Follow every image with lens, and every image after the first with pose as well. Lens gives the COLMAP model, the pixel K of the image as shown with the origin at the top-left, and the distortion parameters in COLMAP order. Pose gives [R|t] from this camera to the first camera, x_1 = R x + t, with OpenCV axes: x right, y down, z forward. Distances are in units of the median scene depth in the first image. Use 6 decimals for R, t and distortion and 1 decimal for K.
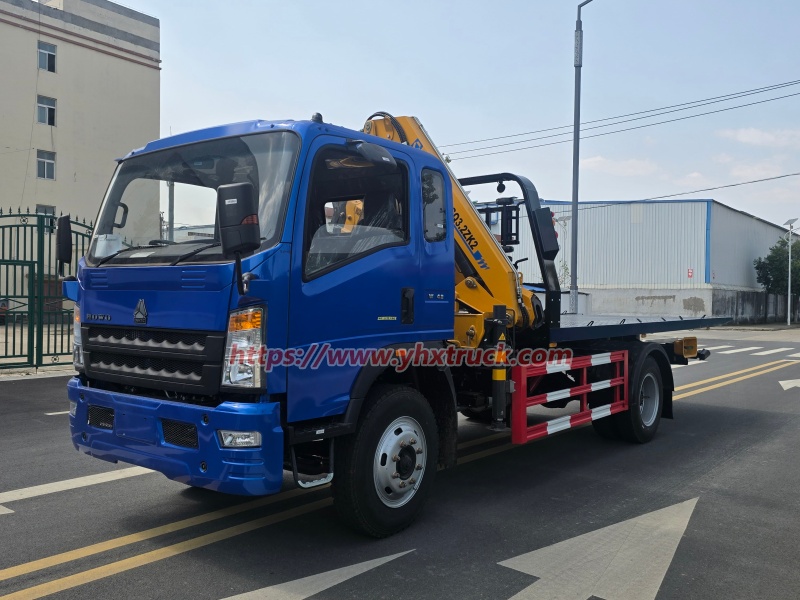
lens RADIAL K [[708.7, 0, 408.9], [0, 708.7, 297.5], [0, 0, 1]] dist [0.038812, -0.013160]
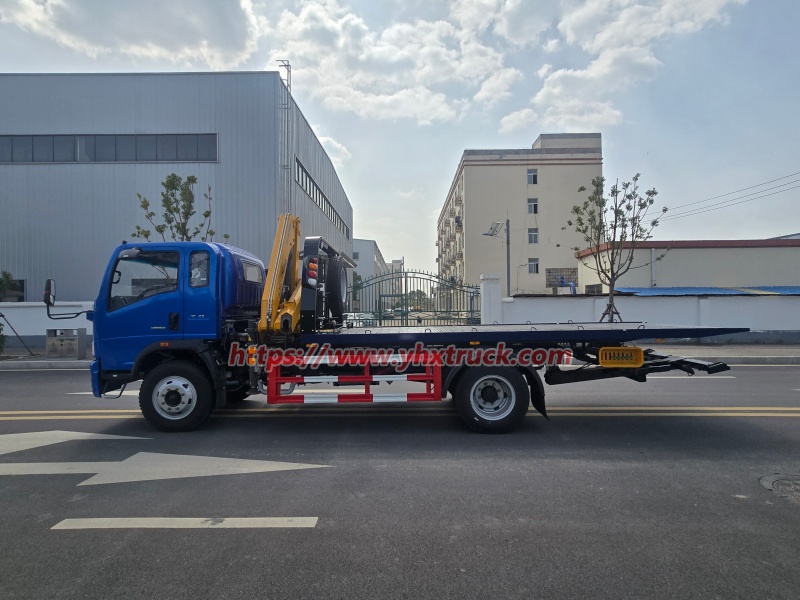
lens RADIAL K [[425.3, 0, 398.7], [0, 425.3, 301.4], [0, 0, 1]] dist [0.003689, 0.011401]
pose [[0.606454, -0.032734, -0.794445, 0.138329], [0.021556, 0.999462, -0.024726, -0.000312], [0.794826, -0.002130, 0.606833, 0.076987]]
